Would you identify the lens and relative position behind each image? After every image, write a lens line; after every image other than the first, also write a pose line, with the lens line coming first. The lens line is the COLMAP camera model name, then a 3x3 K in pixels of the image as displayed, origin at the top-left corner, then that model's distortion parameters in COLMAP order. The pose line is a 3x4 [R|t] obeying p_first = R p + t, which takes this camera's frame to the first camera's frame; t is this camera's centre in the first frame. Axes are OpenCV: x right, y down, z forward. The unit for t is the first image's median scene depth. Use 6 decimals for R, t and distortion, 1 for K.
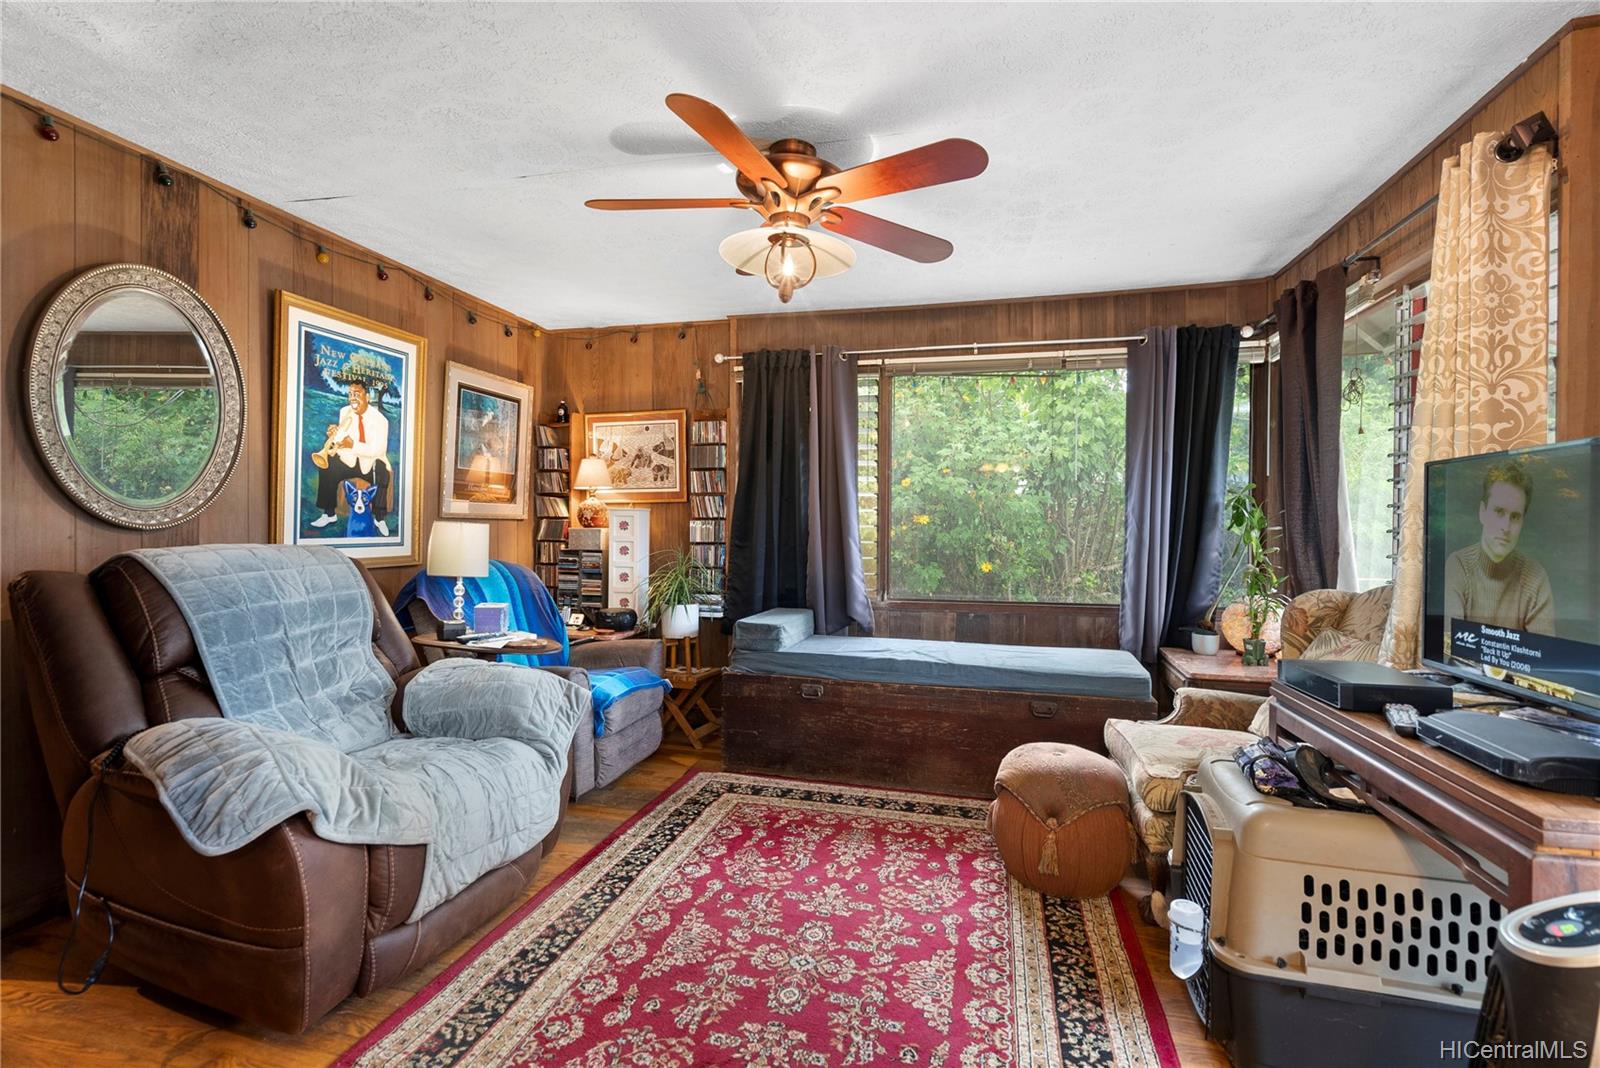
lens RADIAL K [[730.0, 0, 801.5], [0, 730.0, 532.7], [0, 0, 1]] dist [-0.004407, 0.002902]
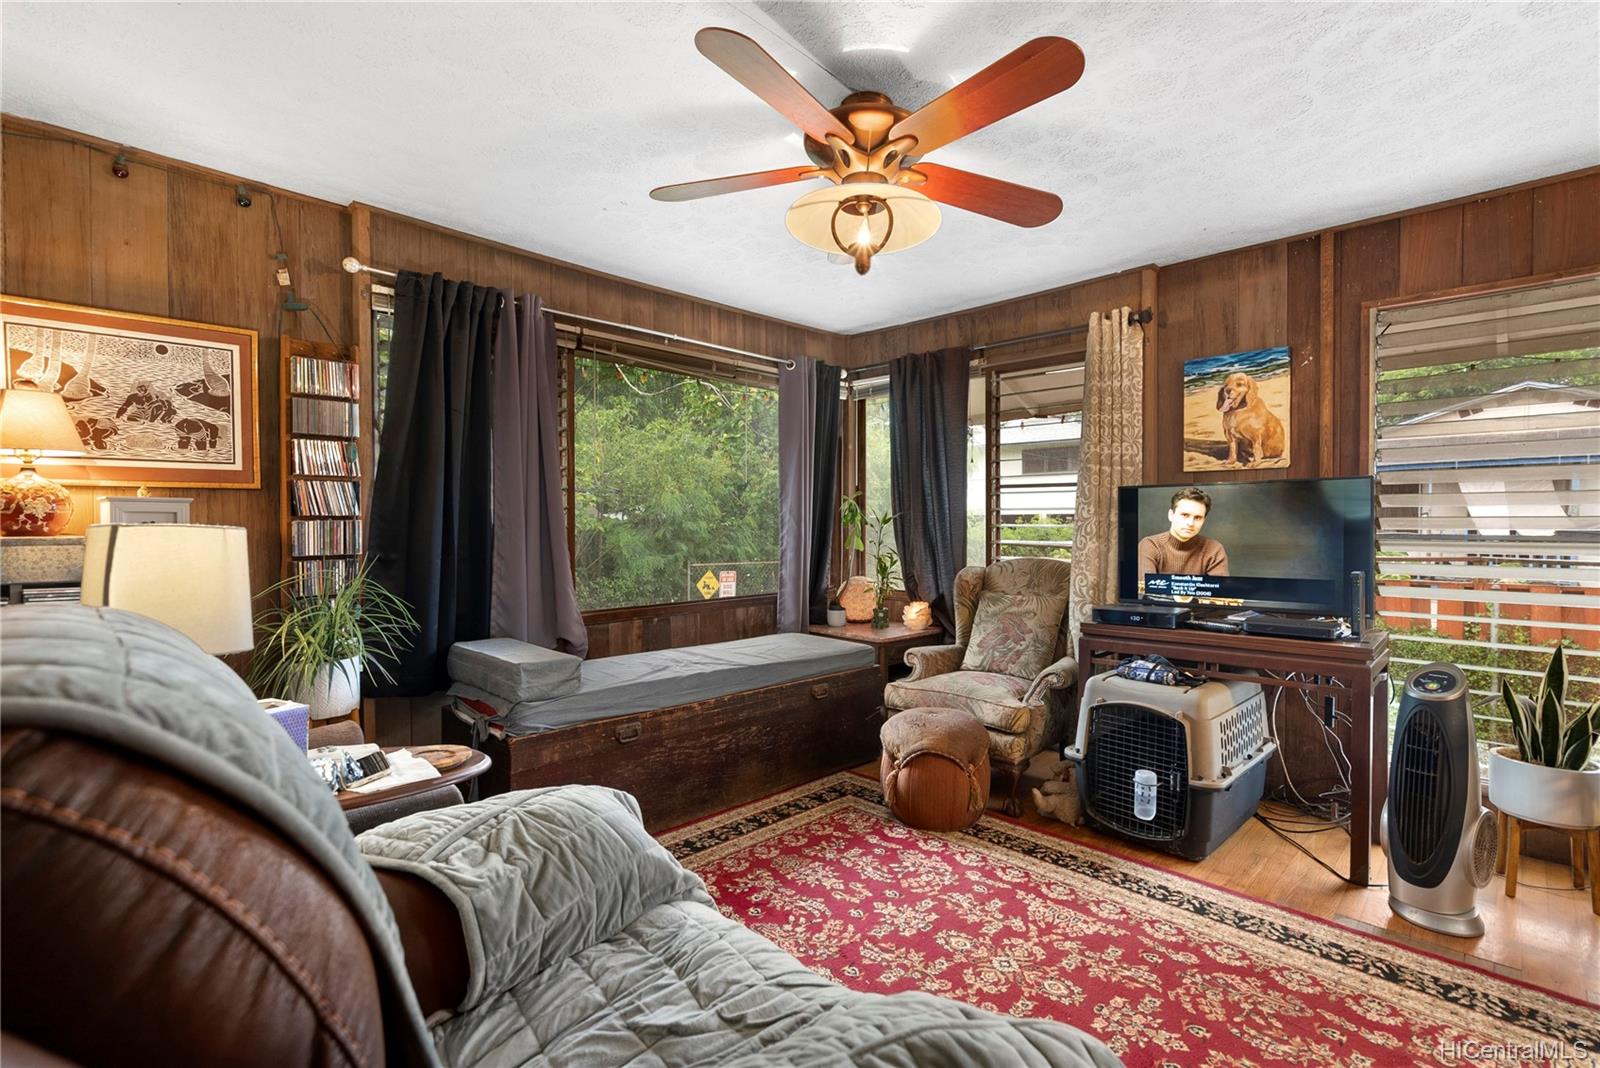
lens RADIAL K [[730.0, 0, 793.4], [0, 730.0, 532.1], [0, 0, 1]] dist [-0.004407, 0.002902]
pose [[0.507228, -0.015858, 0.861666, -0.731989], [0.015149, 0.999840, 0.009483, -0.010594], [-0.861679, 0.008244, 0.507388, 0.544352]]
